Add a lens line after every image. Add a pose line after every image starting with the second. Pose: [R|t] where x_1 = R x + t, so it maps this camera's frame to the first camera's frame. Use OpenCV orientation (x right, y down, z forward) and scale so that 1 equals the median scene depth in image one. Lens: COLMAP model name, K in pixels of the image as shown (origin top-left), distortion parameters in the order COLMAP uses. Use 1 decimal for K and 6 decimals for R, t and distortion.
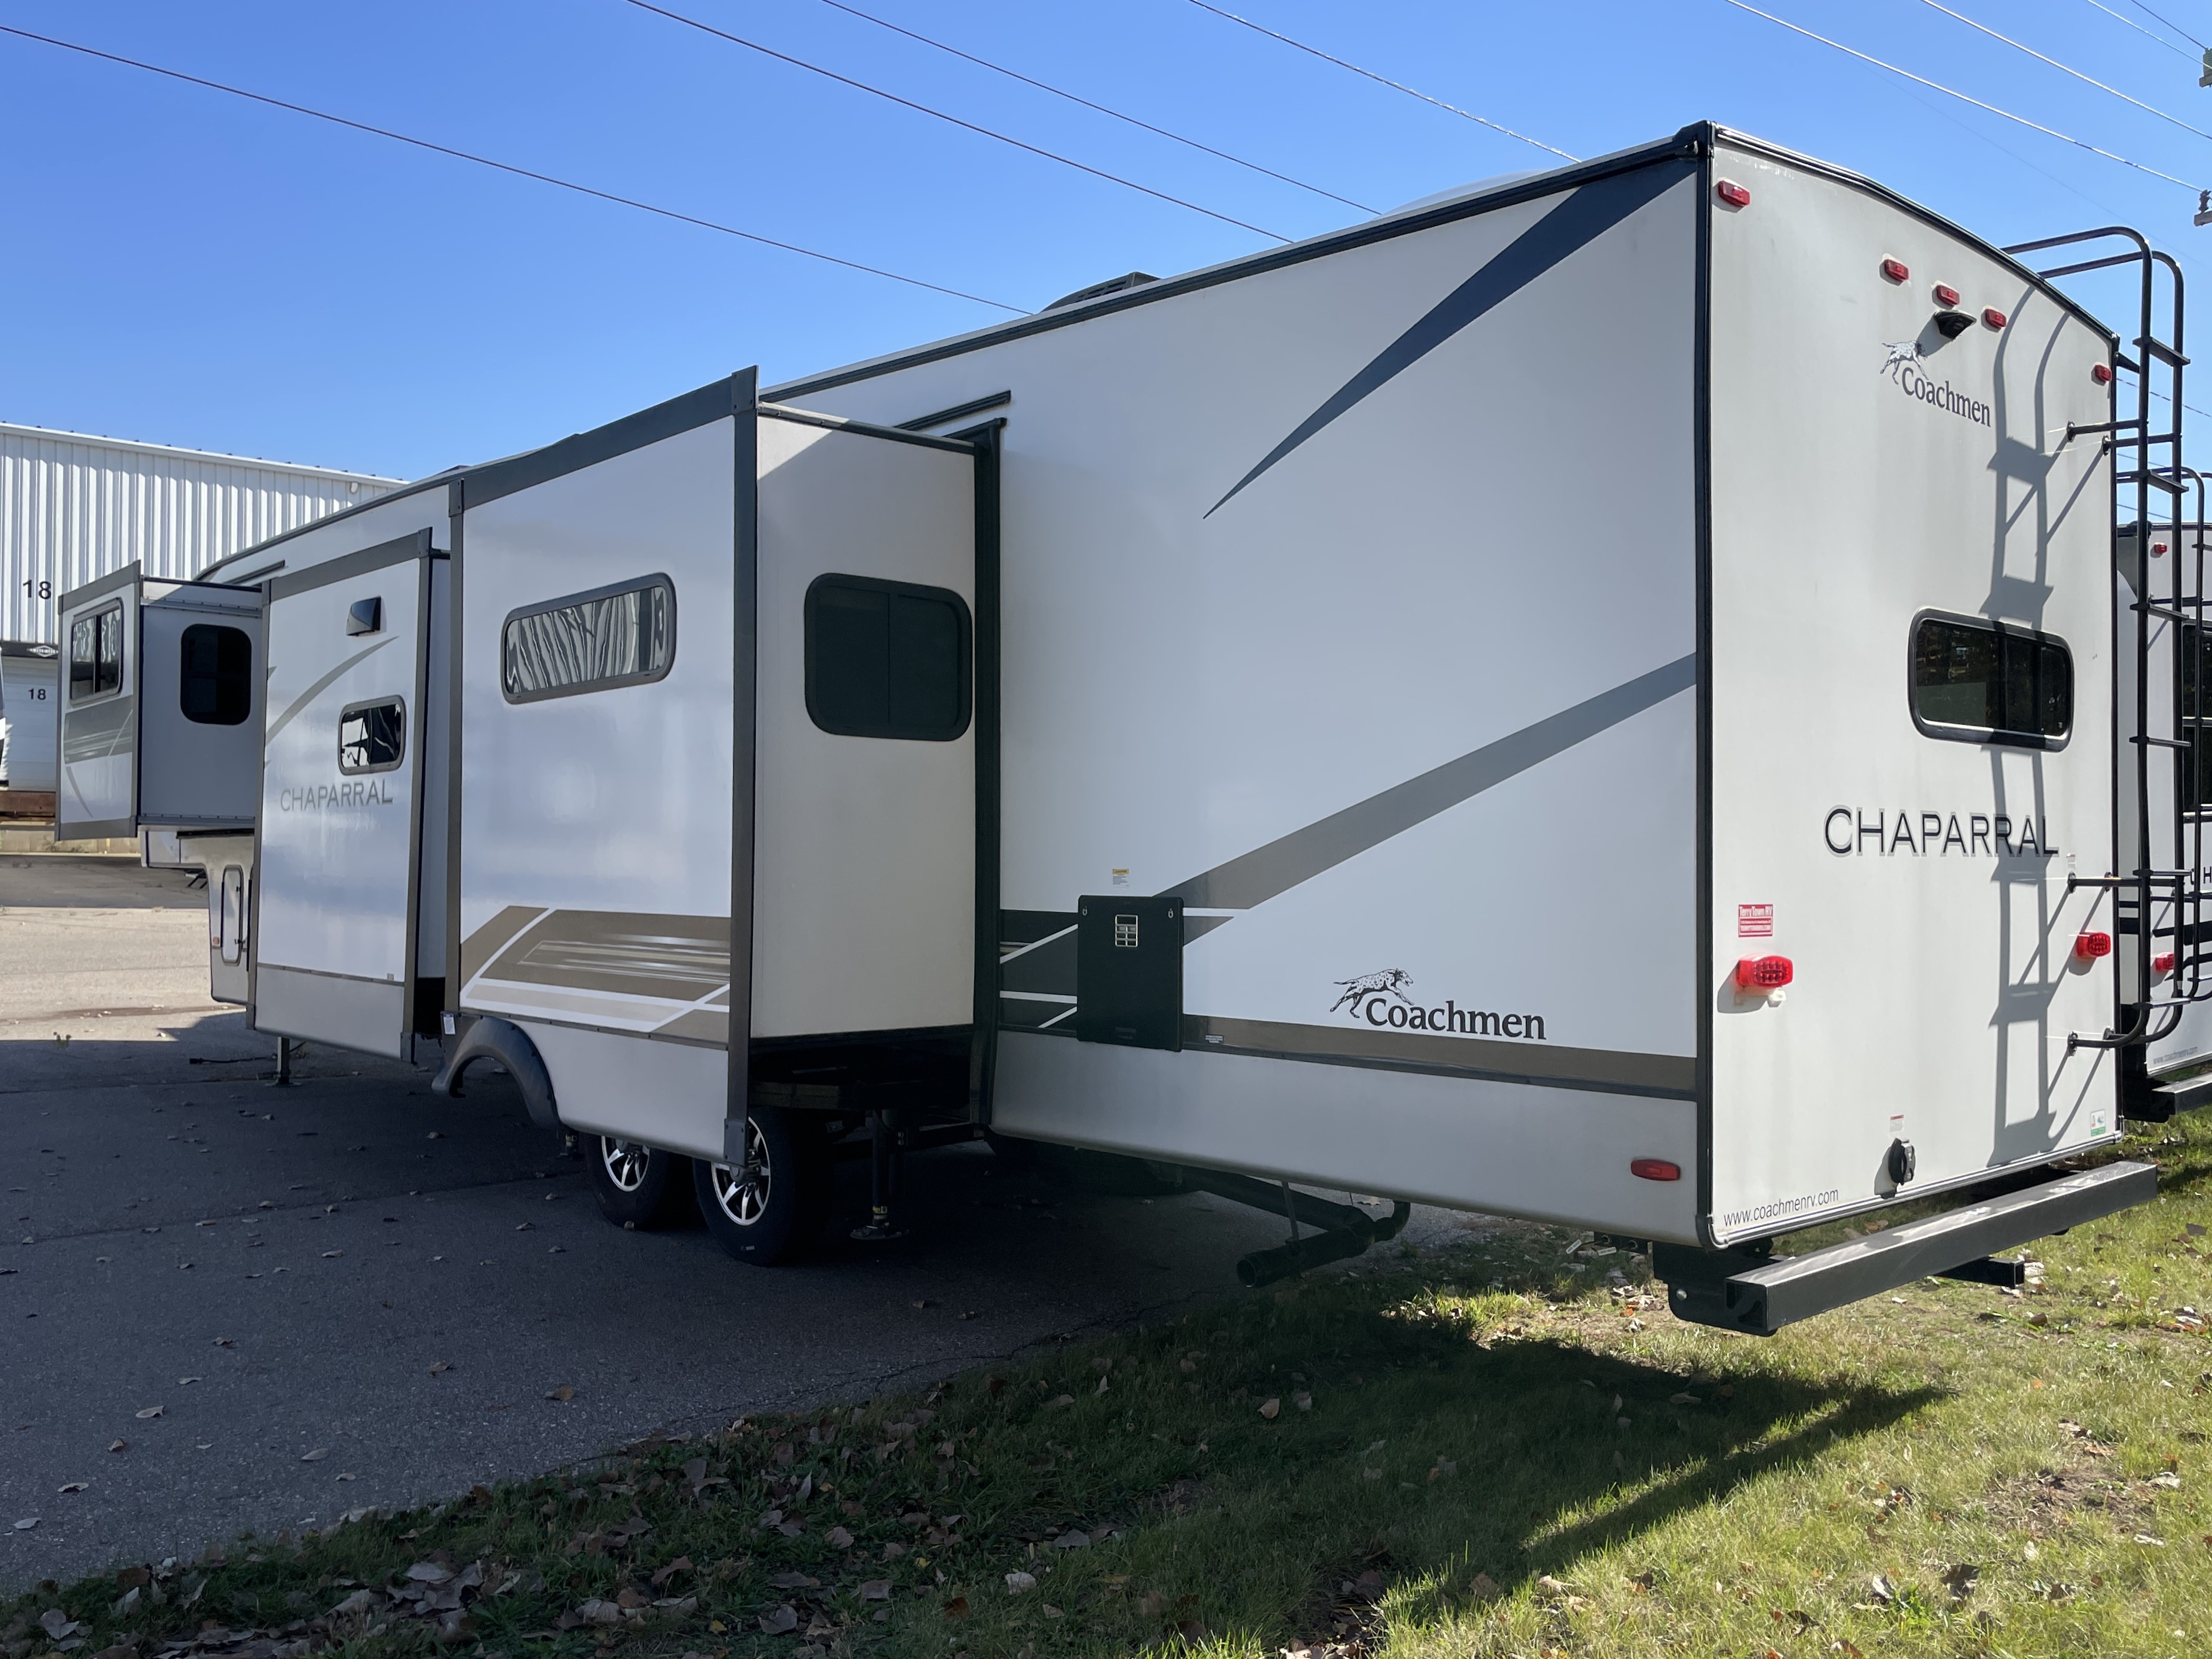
lens RADIAL K [[1852.1, 0, 1104.6], [0, 1852.1, 849.3], [0, 0, 1]] dist [0.002426, 0.000140]
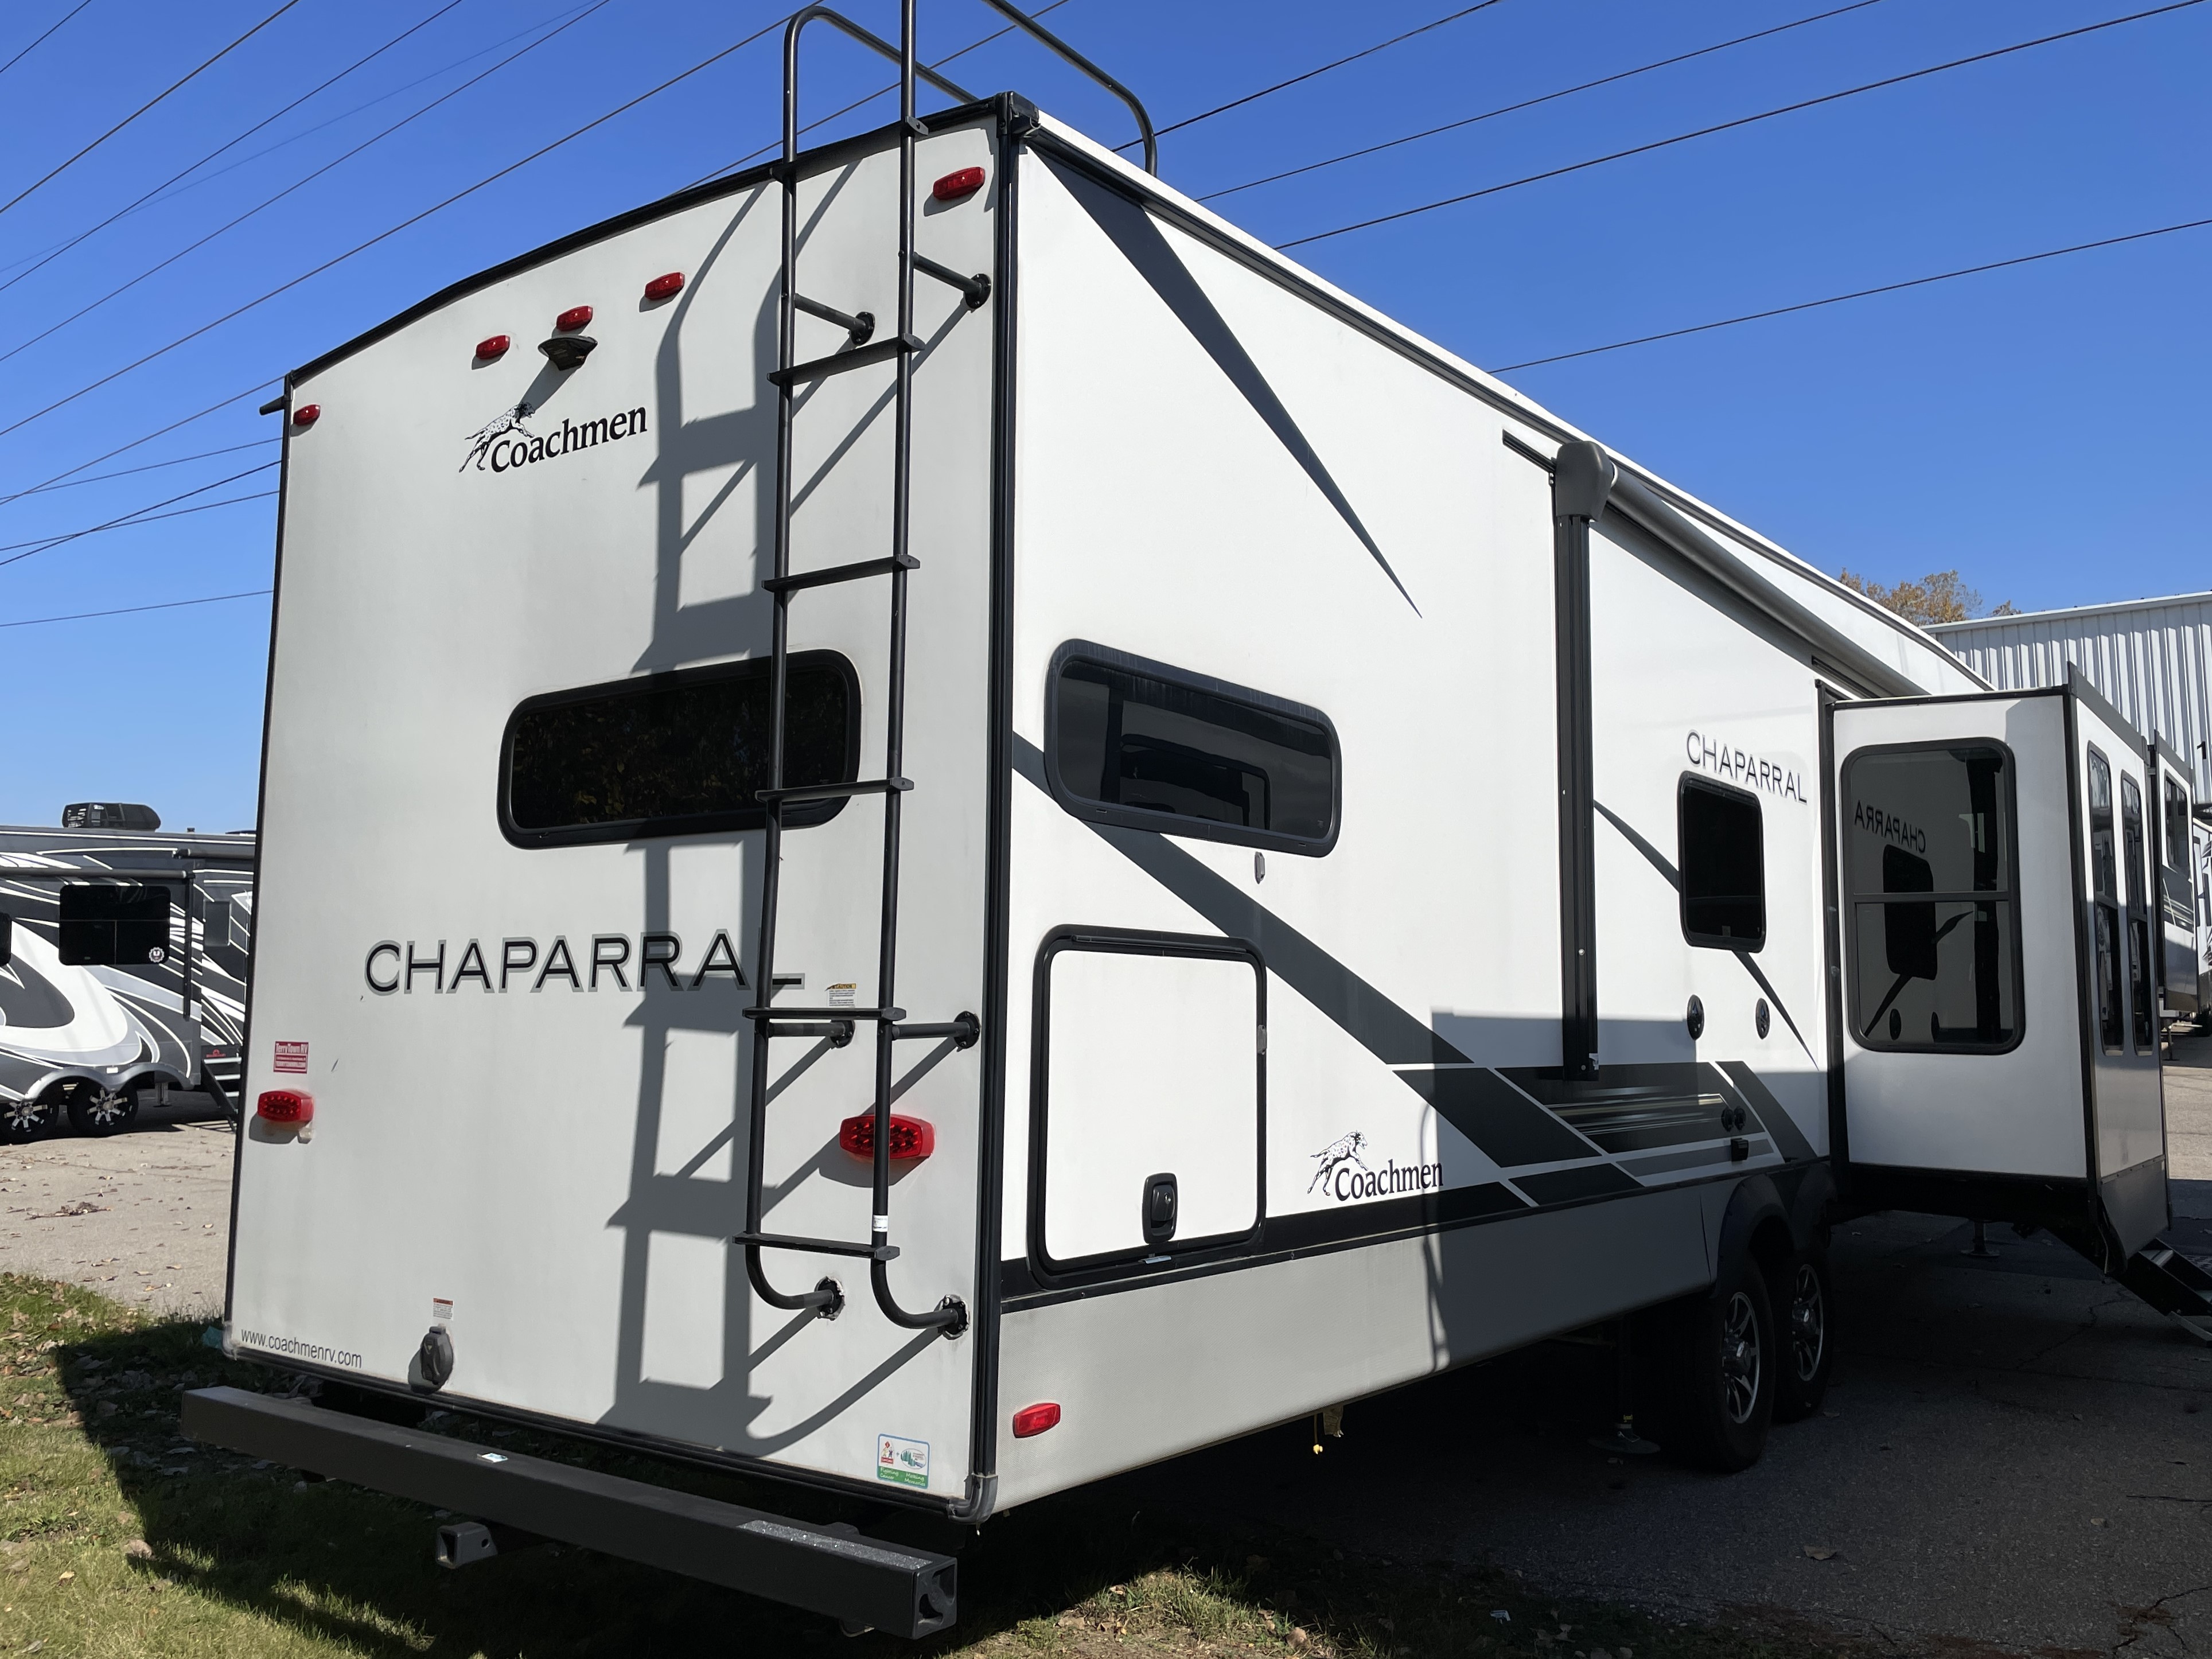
lens RADIAL K [[1692.9, 0, 1111.3], [0, 1692.9, 806.2], [0, 0, 1]] dist [0.079205, -0.111072]
pose [[0.219006, -0.115516, -0.968861, 1.234054], [0.006378, 0.993115, -0.116966, 0.011792], [0.975703, 0.019437, 0.218235, 1.076897]]
